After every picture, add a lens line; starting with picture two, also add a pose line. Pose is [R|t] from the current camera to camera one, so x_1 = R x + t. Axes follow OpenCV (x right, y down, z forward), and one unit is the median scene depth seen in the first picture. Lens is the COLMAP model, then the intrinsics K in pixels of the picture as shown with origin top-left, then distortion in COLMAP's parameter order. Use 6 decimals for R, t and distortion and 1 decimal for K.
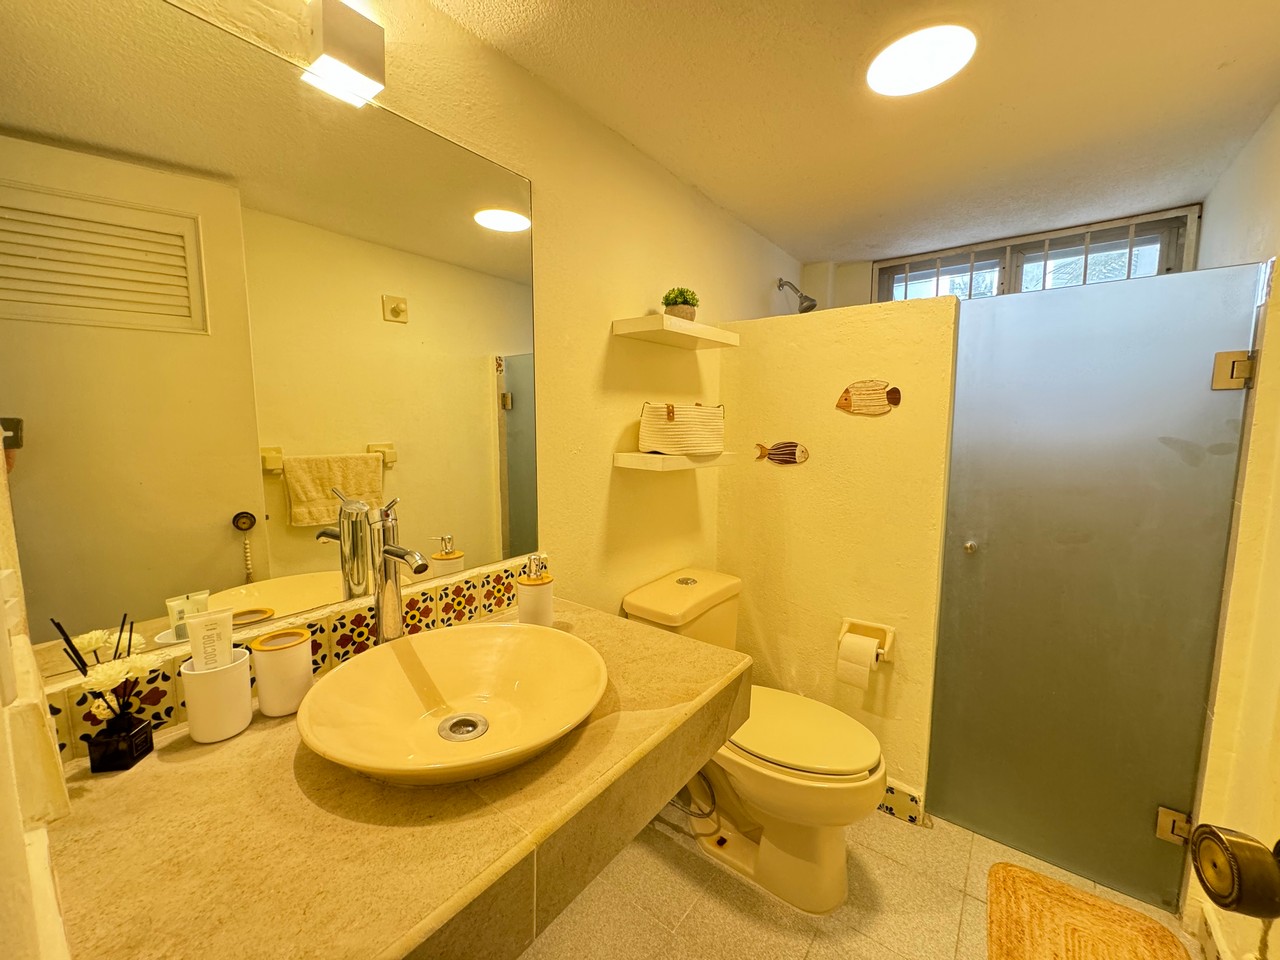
lens RADIAL K [[513.2, 0, 633.5], [0, 513.2, 478.0], [0, 0, 1]] dist [-0.005405, -0.000277]
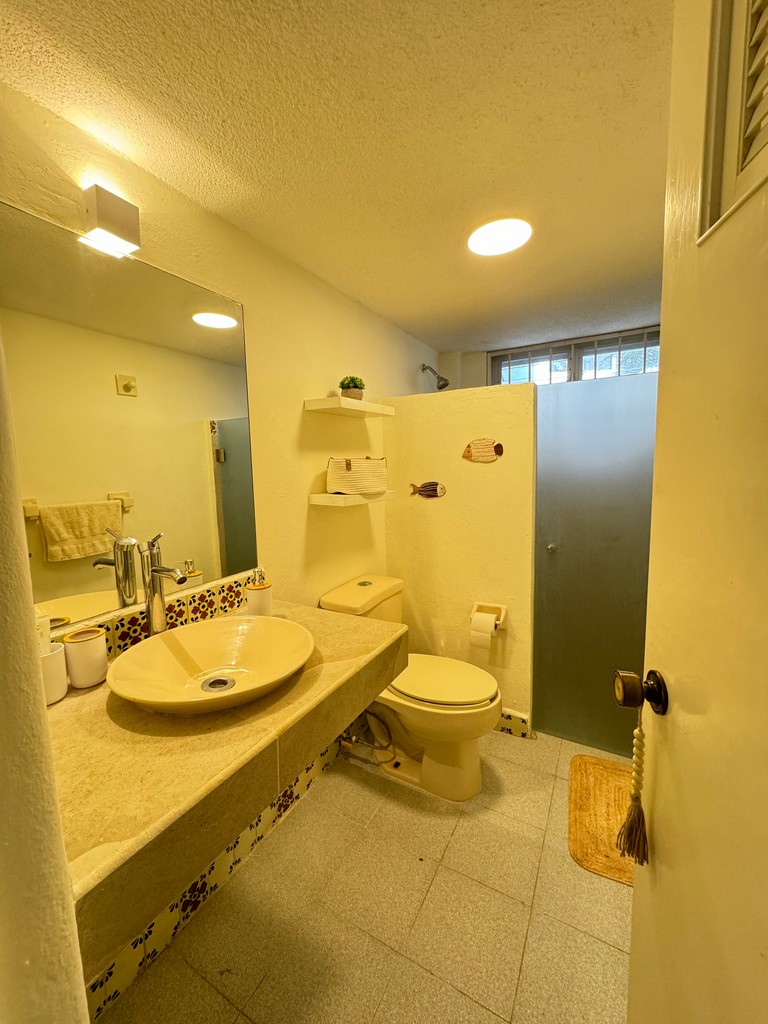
lens RADIAL K [[410.6, 0, 379.9], [0, 410.6, 509.6], [0, 0, 1]] dist [-0.005405, -0.000277]
pose [[0.988977, -0.040846, 0.142326, -0.007686], [0.040881, 0.999160, 0.002684, -0.003008], [-0.142316, 0.003164, 0.989816, -0.130138]]
